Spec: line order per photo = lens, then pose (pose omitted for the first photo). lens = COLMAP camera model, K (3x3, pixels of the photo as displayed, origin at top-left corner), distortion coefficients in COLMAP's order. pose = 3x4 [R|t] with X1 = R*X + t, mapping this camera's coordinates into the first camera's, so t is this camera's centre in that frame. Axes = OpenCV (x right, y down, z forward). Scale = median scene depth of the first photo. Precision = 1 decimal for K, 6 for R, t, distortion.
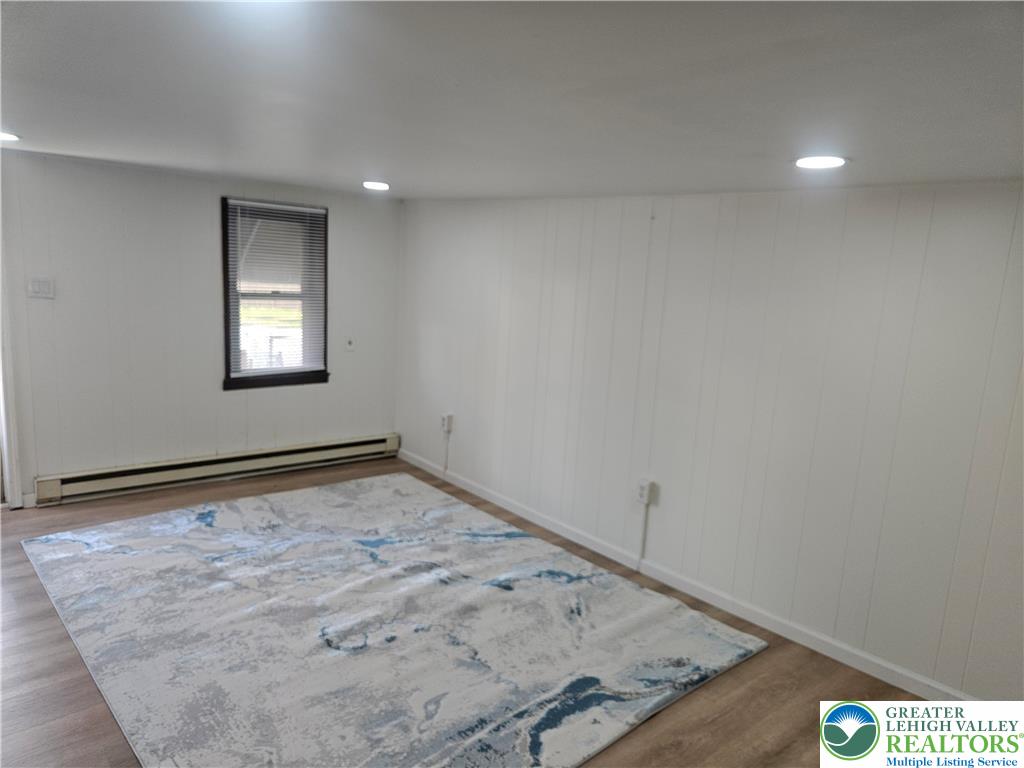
lens RADIAL K [[693.6, 0, 506.9], [0, 693.6, 385.9], [0, 0, 1]] dist [0.052633, -0.002924]
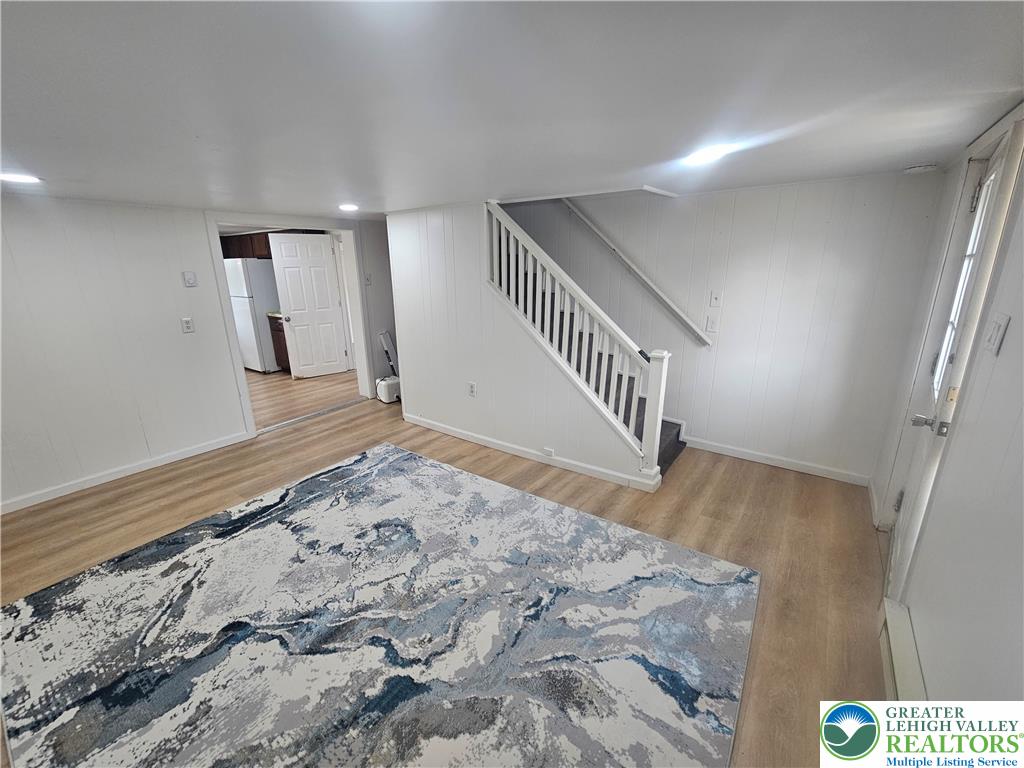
lens RADIAL K [[426.0, 0, 515.1], [0, 426.0, 388.0], [0, 0, 1]] dist [0.000183, 0.000003]
pose [[-0.978174, 0.015944, -0.207175, -0.318392], [-0.075437, 0.901771, 0.425579, -0.314864], [0.193610, 0.431920, -0.880886, 1.796597]]
